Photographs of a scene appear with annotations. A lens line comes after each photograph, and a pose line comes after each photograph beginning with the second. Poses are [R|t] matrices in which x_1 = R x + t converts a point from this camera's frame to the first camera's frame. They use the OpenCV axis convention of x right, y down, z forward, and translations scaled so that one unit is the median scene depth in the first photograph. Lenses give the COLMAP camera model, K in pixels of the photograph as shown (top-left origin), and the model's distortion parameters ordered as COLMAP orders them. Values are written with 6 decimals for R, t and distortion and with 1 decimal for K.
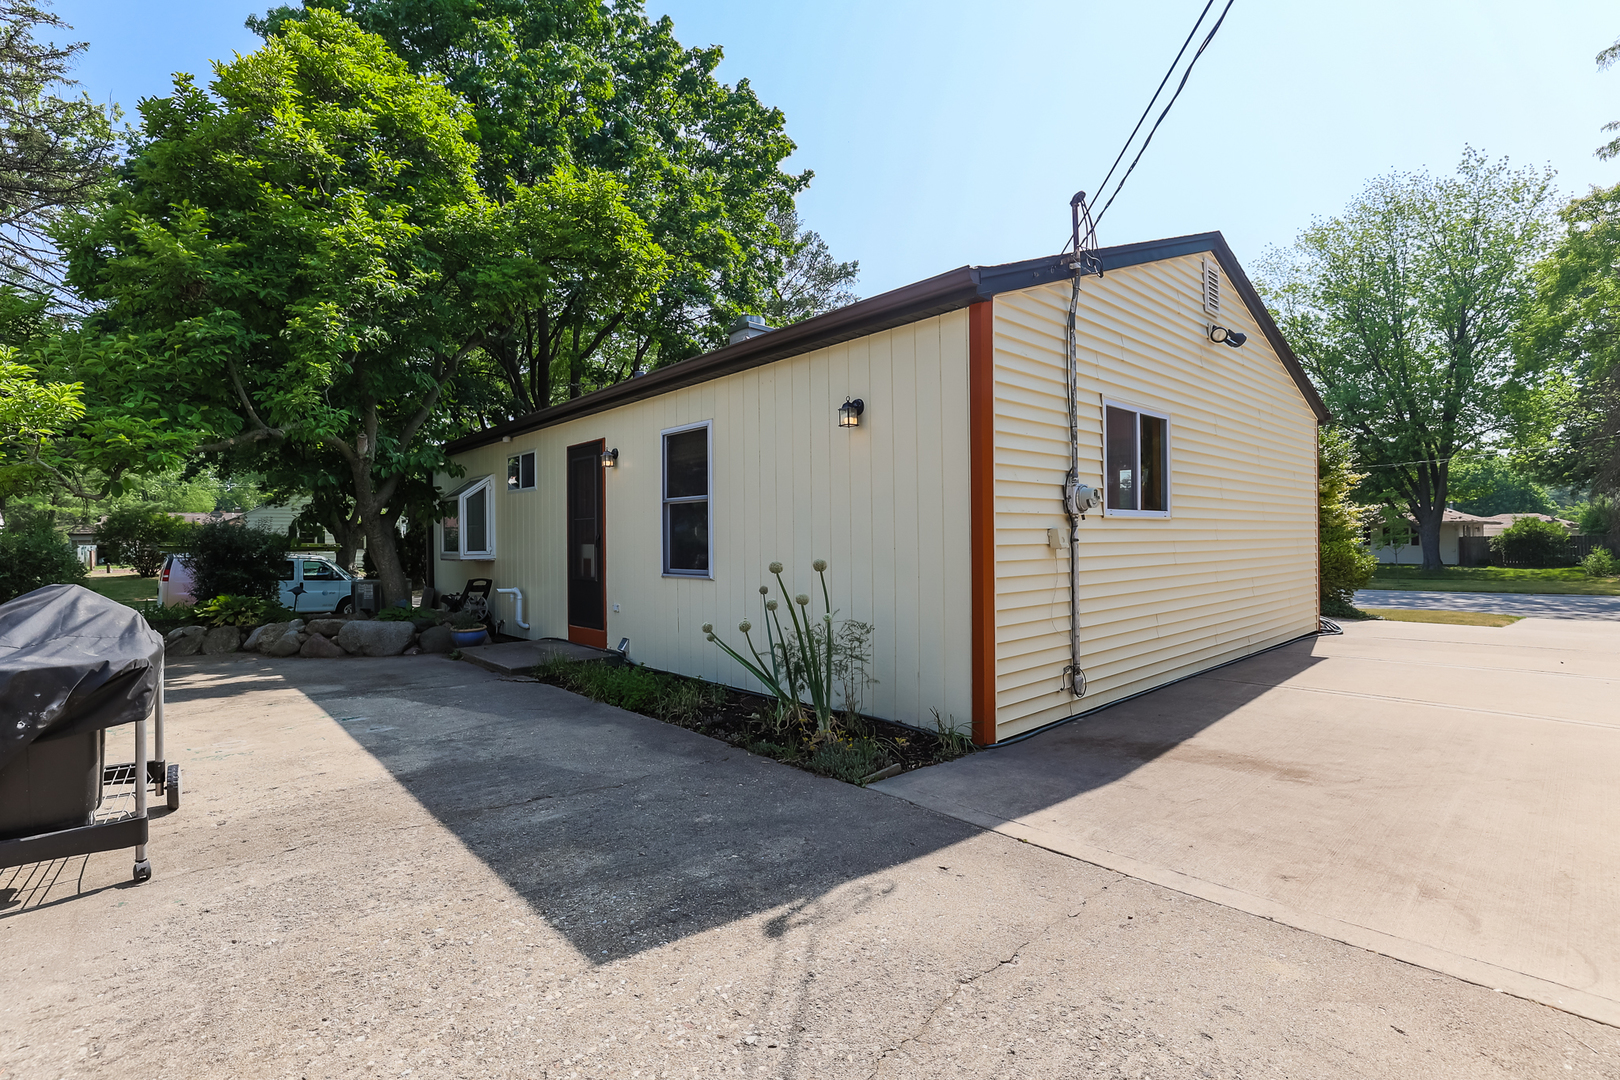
lens RADIAL K [[756.0, 0, 807.1], [0, 756.0, 539.9], [0, 0, 1]] dist [-0.046550, 0.017043]
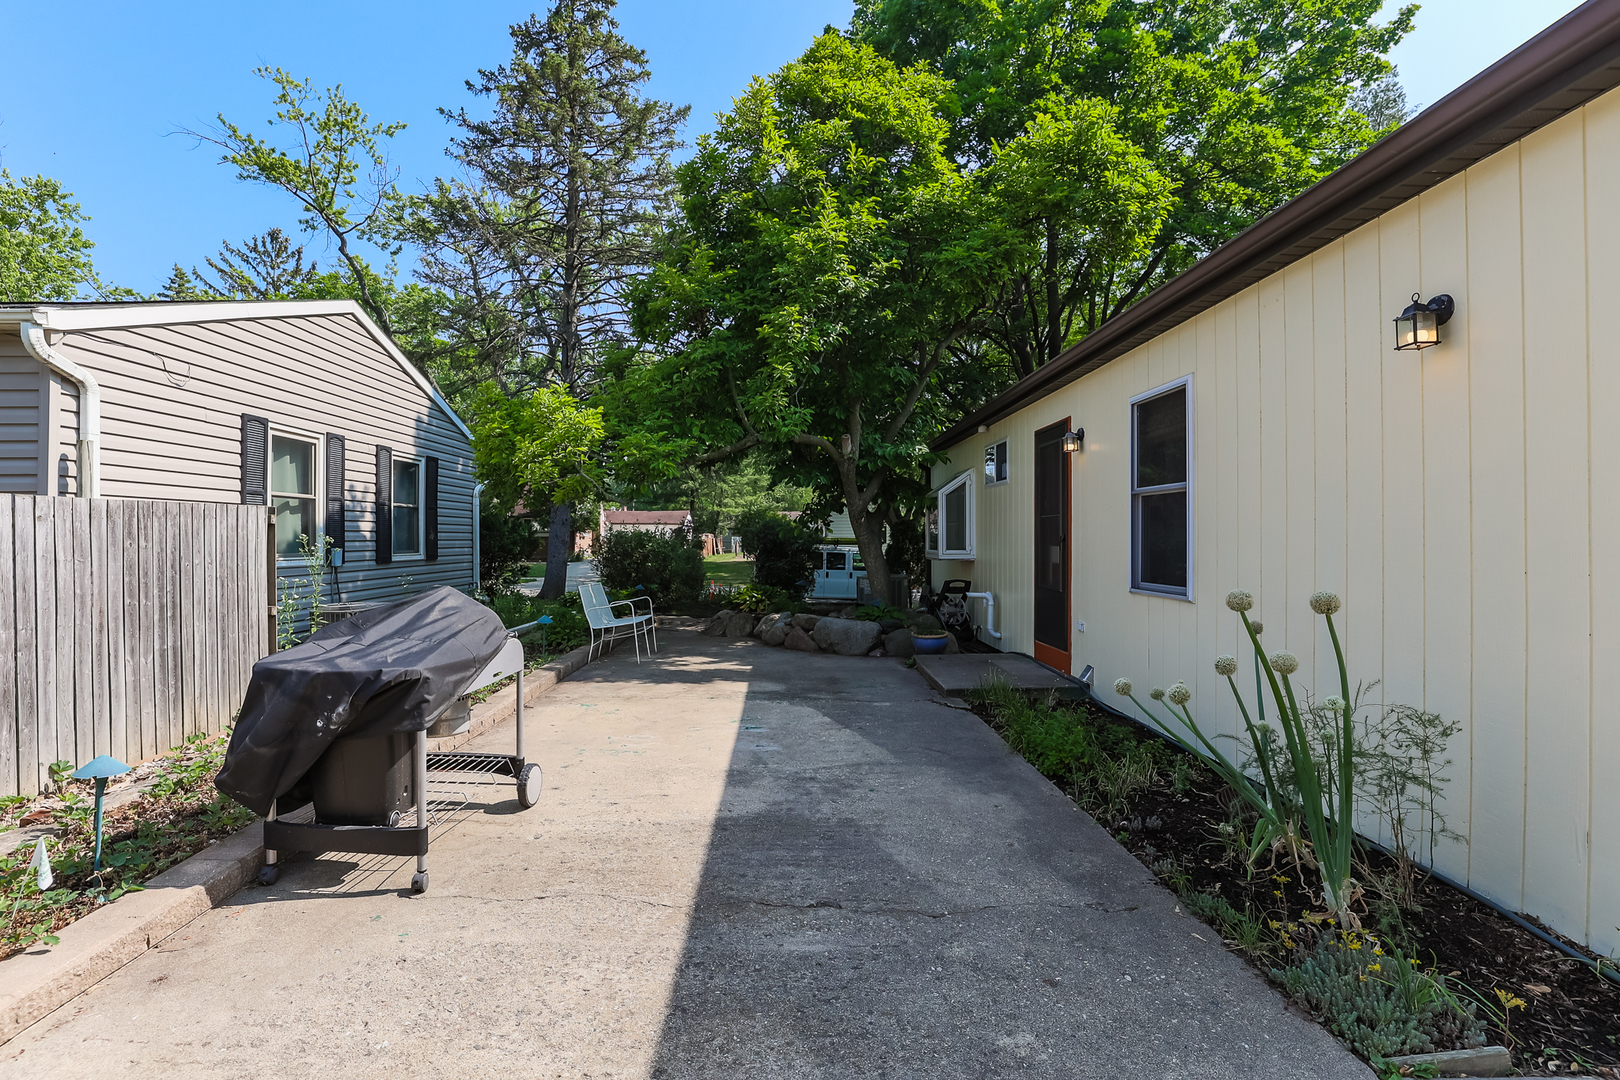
lens RADIAL K [[756.0, 0, 806.7], [0, 756.0, 537.8], [0, 0, 1]] dist [-0.046550, 0.017043]
pose [[0.756924, 0.010060, -0.653426, 0.052131], [-0.006677, 0.999948, 0.007660, -0.009293], [0.653469, -0.001435, 0.756952, 0.223433]]
